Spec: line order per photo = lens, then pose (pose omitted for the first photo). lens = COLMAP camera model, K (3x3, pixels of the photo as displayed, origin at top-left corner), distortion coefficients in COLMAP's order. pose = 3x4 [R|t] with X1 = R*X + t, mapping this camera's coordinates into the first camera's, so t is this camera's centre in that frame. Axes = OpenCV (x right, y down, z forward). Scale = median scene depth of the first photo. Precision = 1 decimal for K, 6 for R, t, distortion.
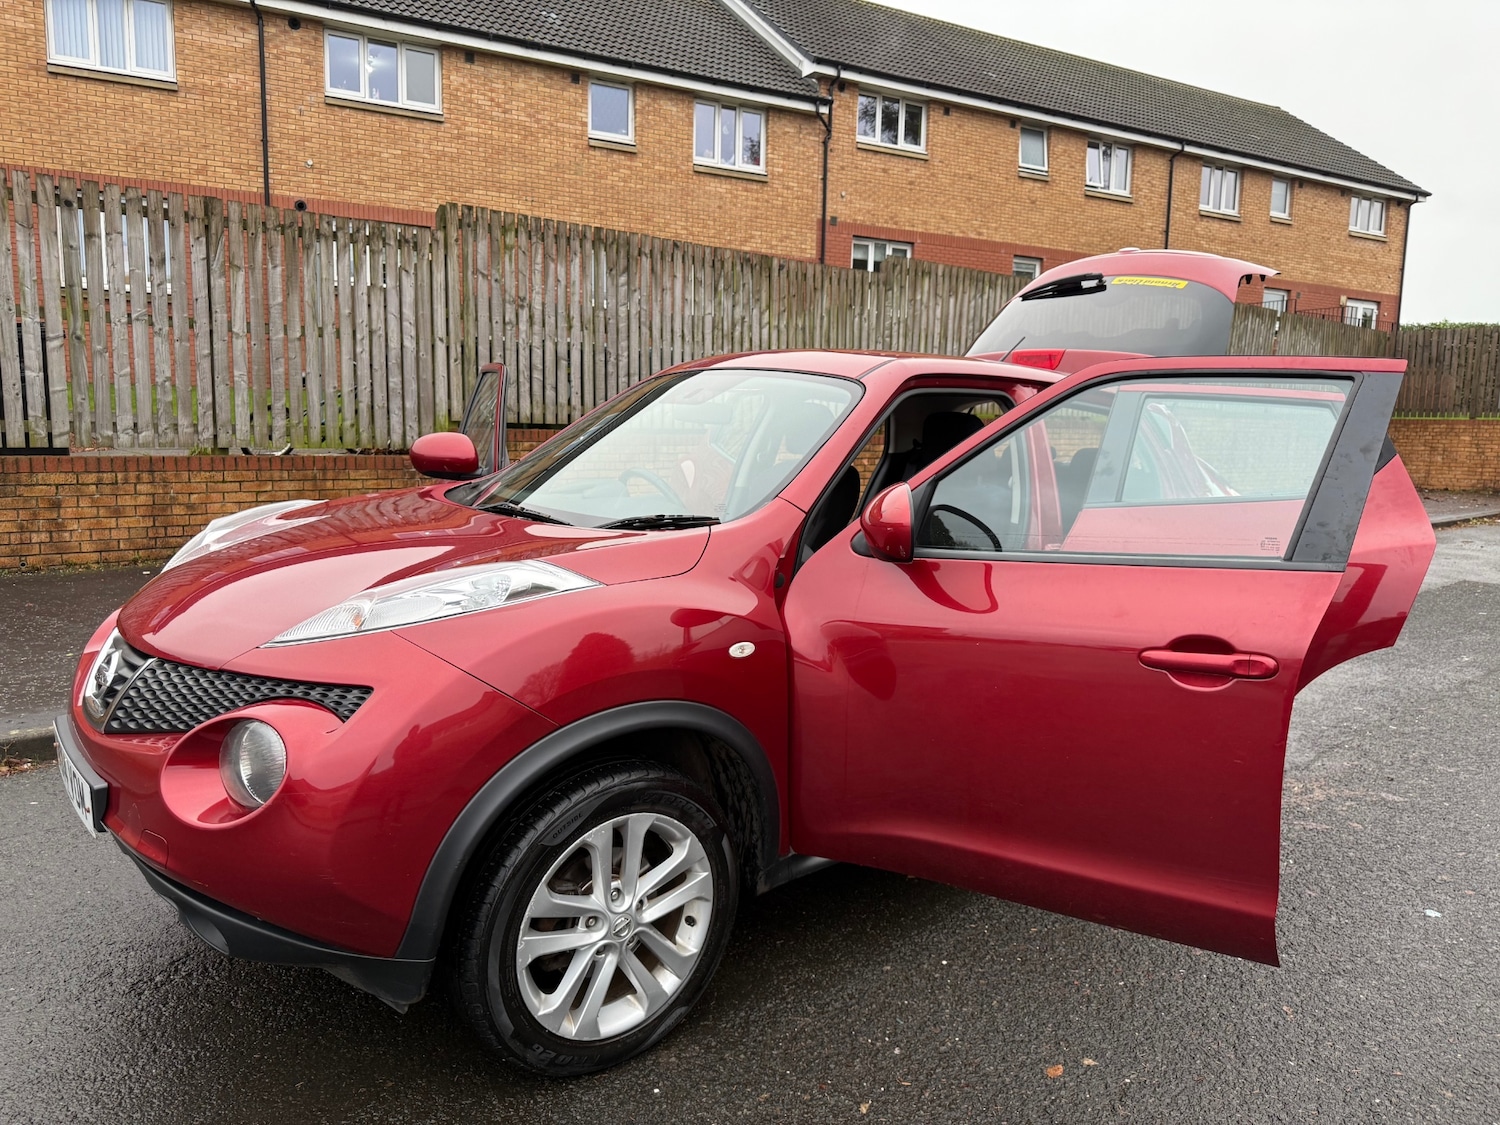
lens RADIAL K [[1066.8, 0, 736.0], [0, 1066.8, 566.6], [0, 0, 1]] dist [0.020346, -0.027172]
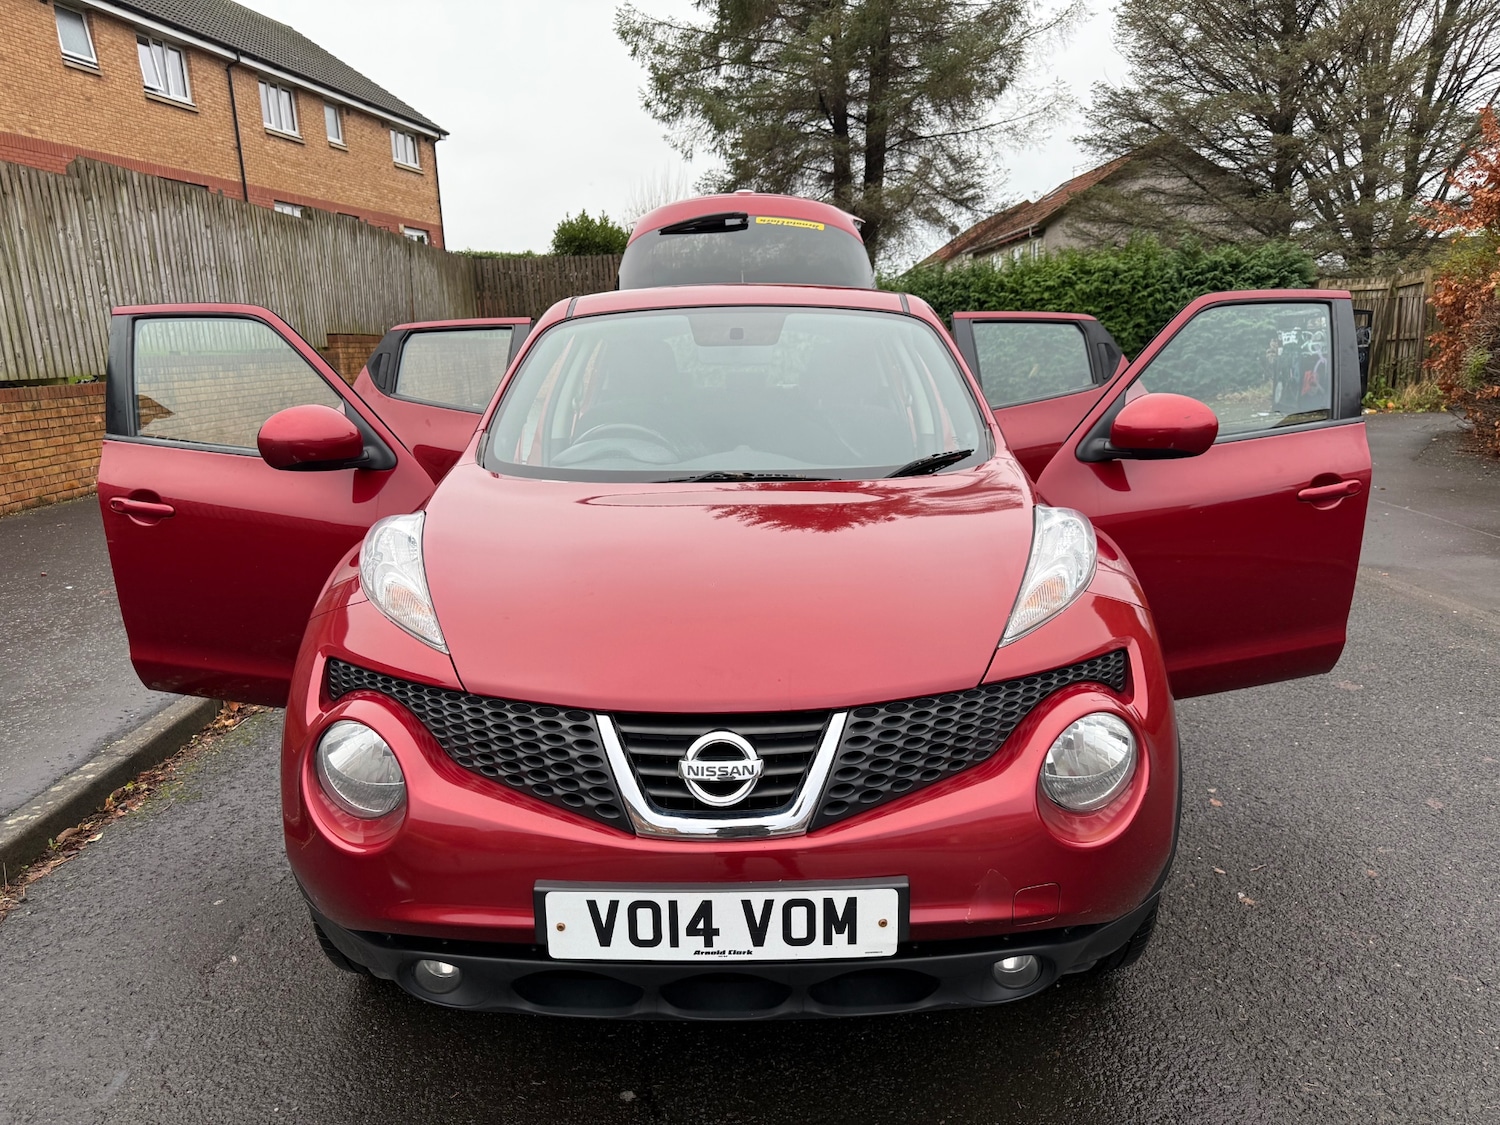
lens RADIAL K [[1066.8, 0, 753.2], [0, 1066.8, 572.9], [0, 0, 1]] dist [0.020346, -0.027172]
pose [[0.627215, -0.208042, 0.750546, -0.269382], [0.152618, 0.977812, 0.143497, -0.030618], [-0.763747, 0.024543, 0.645049, 0.133254]]
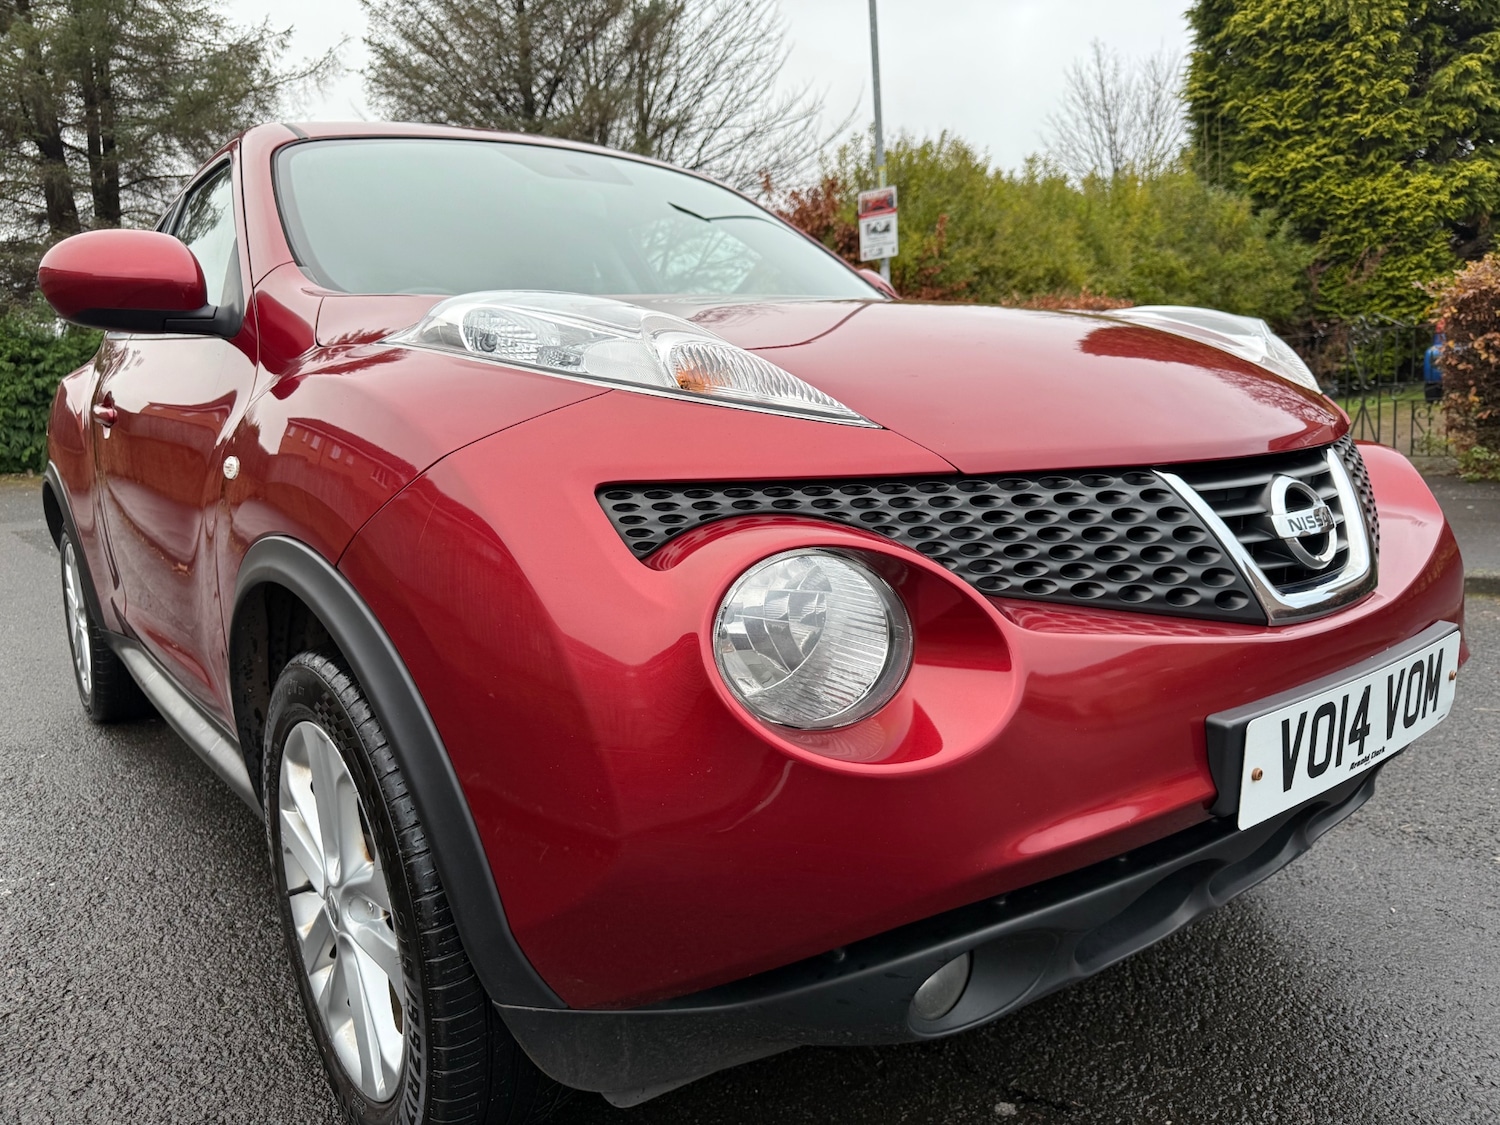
lens RADIAL K [[1066.8, 0, 758.0], [0, 1066.8, 571.3], [0, 0, 1]] dist [0.020346, -0.027172]
pose [[-0.004637, -0.194532, 0.980885, -0.275881], [0.194042, 0.962077, 0.191719, -0.006450], [-0.980982, 0.191222, 0.033286, 0.312862]]
